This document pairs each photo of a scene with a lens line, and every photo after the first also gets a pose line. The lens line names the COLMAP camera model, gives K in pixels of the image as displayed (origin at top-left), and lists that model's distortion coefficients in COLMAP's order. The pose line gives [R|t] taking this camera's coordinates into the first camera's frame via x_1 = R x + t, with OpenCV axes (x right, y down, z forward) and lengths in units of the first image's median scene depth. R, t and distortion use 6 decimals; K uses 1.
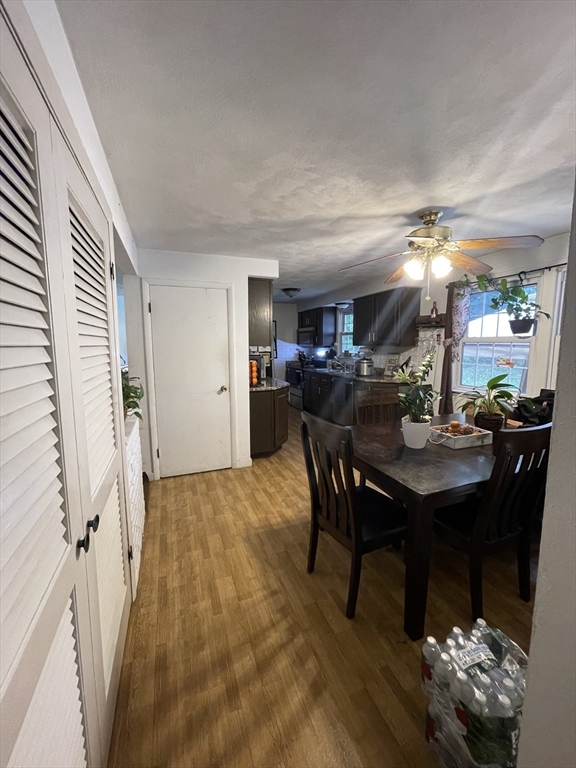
lens RADIAL K [[307.5, 0, 286.3], [0, 307.5, 383.2], [0, 0, 1]] dist [-0.001779, 0.000017]
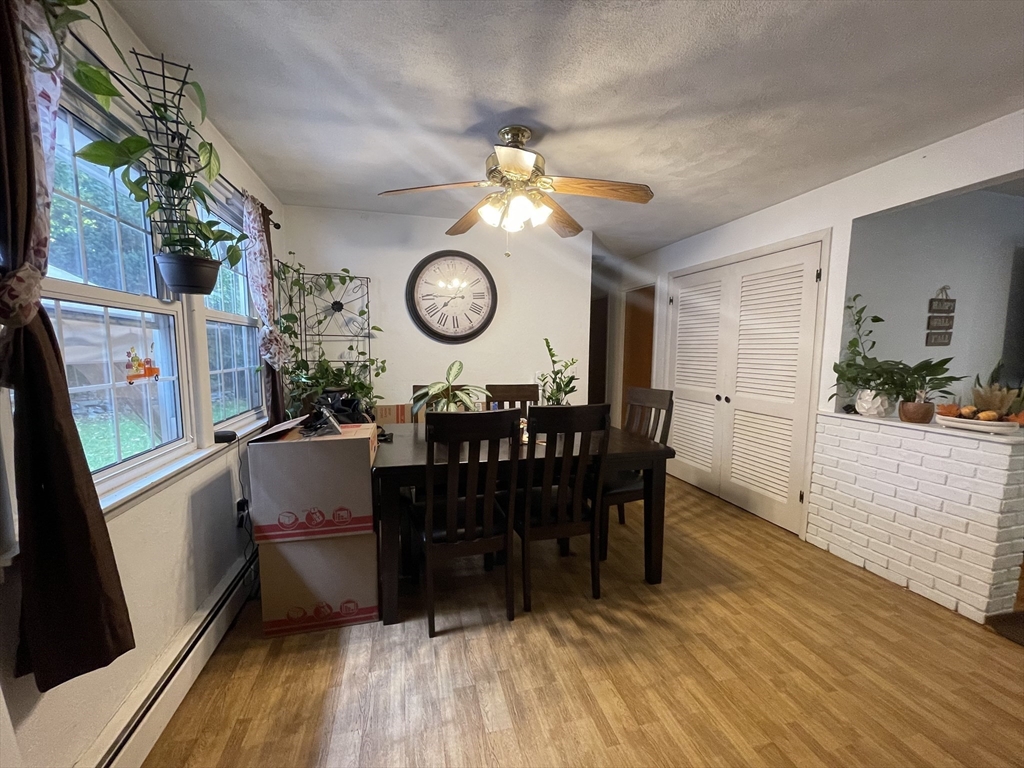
lens RADIAL K [[410.1, 0, 507.5], [0, 410.1, 383.7], [0, 0, 1]] dist [-0.001779, 0.000017]
pose [[-0.992311, -0.012243, 0.123166, 0.276273], [0.013780, 0.977982, 0.208236, -0.150136], [-0.123003, 0.208332, -0.970293, 1.508100]]
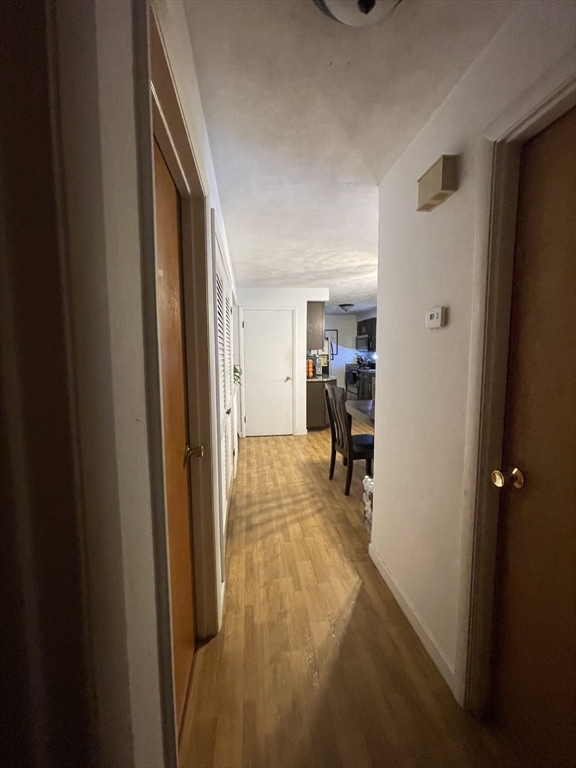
lens RADIAL K [[307.5, 0, 285.7], [0, 307.5, 379.4], [0, 0, 1]] dist [-0.001779, 0.000017]
pose [[0.969871, 0.015263, -0.243142, 0.157652], [-0.024318, 0.999116, -0.034283, 0.082587], [0.242404, 0.039163, 0.969385, -0.472012]]
